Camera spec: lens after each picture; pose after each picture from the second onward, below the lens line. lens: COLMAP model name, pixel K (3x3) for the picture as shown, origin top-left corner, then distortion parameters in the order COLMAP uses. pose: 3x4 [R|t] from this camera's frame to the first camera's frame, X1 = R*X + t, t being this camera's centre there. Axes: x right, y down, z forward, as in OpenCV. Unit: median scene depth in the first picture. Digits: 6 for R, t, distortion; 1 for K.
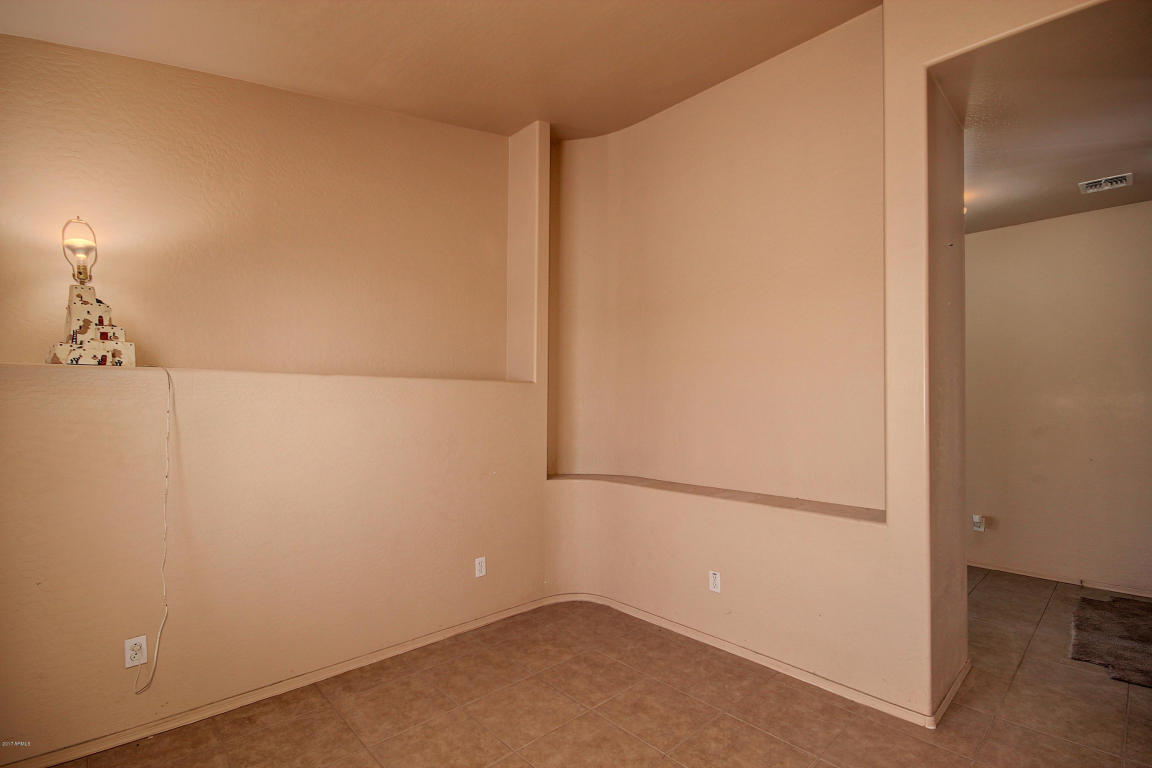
lens RADIAL K [[531.6, 0, 579.3], [0, 531.6, 396.8], [0, 0, 1]] dist [0.004147, -0.007404]
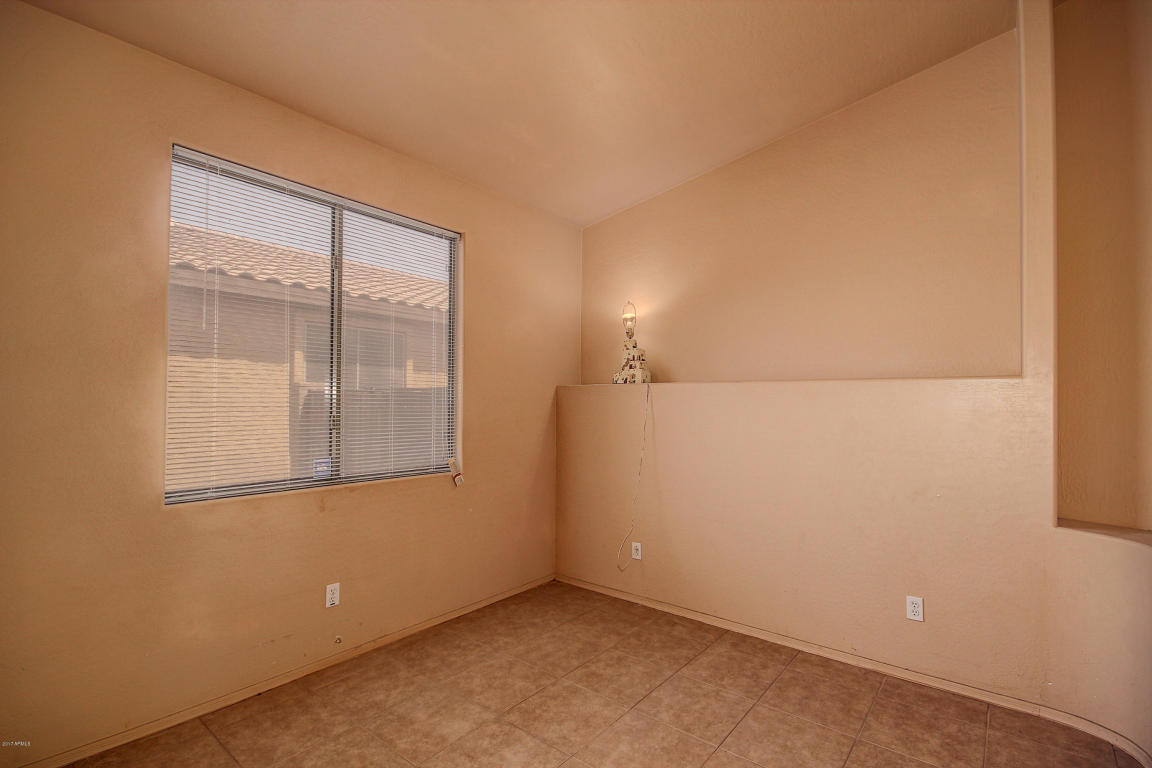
lens RADIAL K [[531.6, 0, 579.3], [0, 531.6, 396.8], [0, 0, 1]] dist [0.004147, -0.007404]
pose [[0.138599, -0.013027, -0.990263, 0.725802], [0.005512, 0.999908, -0.012383, 0.006448], [0.990333, -0.003742, 0.138659, 0.506336]]
